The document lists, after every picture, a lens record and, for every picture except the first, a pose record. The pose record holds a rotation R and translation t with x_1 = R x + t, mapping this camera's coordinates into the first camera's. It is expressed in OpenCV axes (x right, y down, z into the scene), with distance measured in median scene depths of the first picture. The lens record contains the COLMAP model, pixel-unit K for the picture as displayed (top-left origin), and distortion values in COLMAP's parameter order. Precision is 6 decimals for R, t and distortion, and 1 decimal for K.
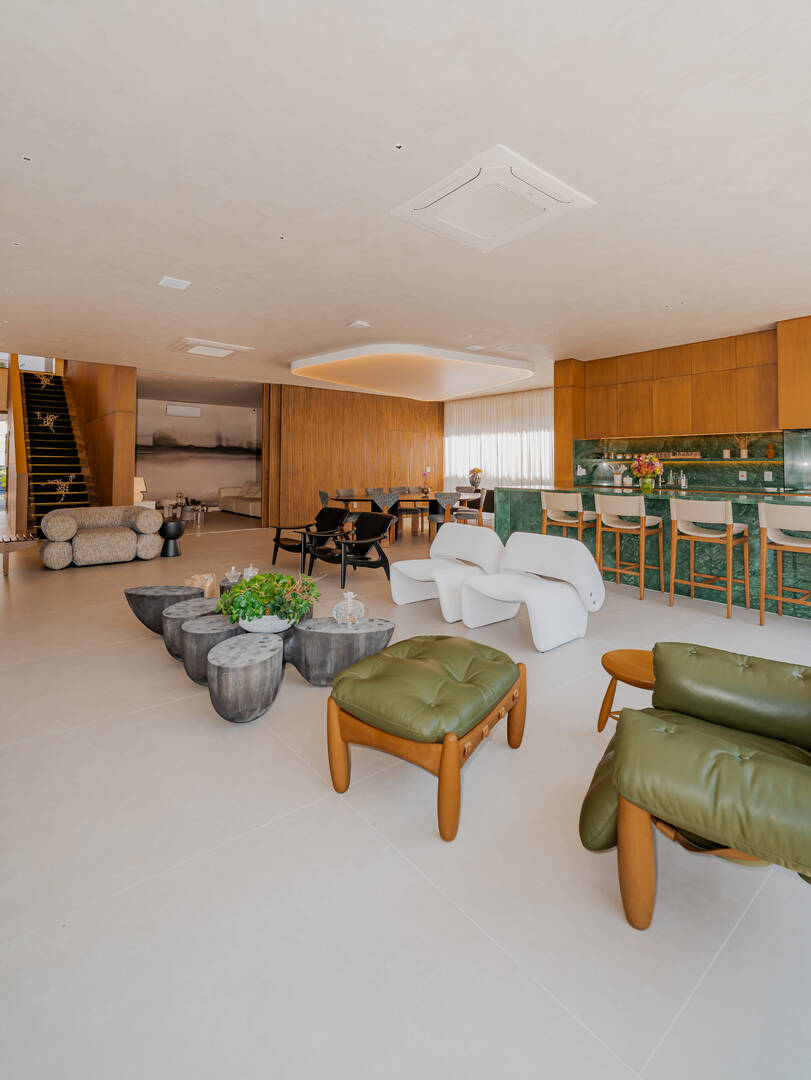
lens RADIAL K [[507.4, 0, 405.6], [0, 507.4, 448.9], [0, 0, 1]] dist [0.000057, 0.000159]
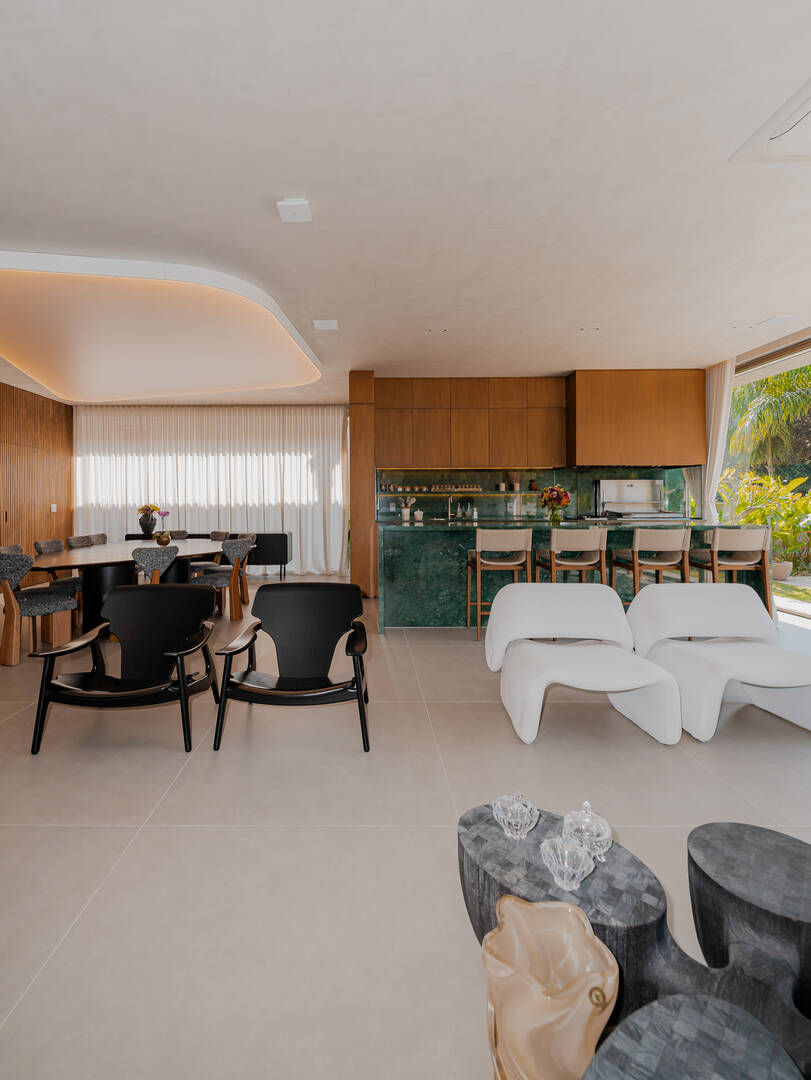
lens RADIAL K [[511.9, 0, 381.9], [0, 511.9, 500.7], [0, 0, 1]] dist [0.043642, 0.000032]
pose [[0.632341, -0.003236, 0.774683, -0.417821], [-0.017842, 0.999665, 0.018740, 0.025675], [-0.774485, -0.025672, 0.632072, 0.575920]]
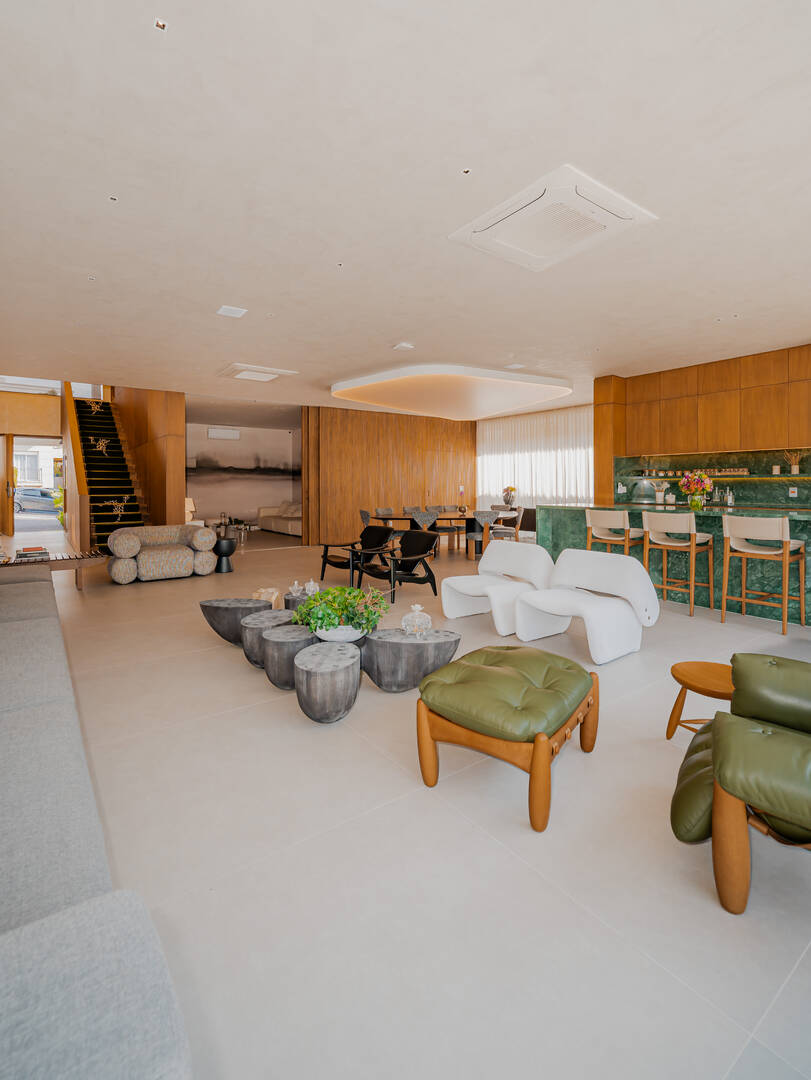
lens RADIAL K [[503.2, 0, 396.9], [0, 503.2, 485.4], [0, 0, 1]] dist [-0.000031, -0.000630]
pose [[0.997901, -0.008185, -0.064235, -0.039888], [0.010333, 0.999396, 0.033171, -0.000089], [0.063925, -0.033765, 0.997383, -0.016892]]
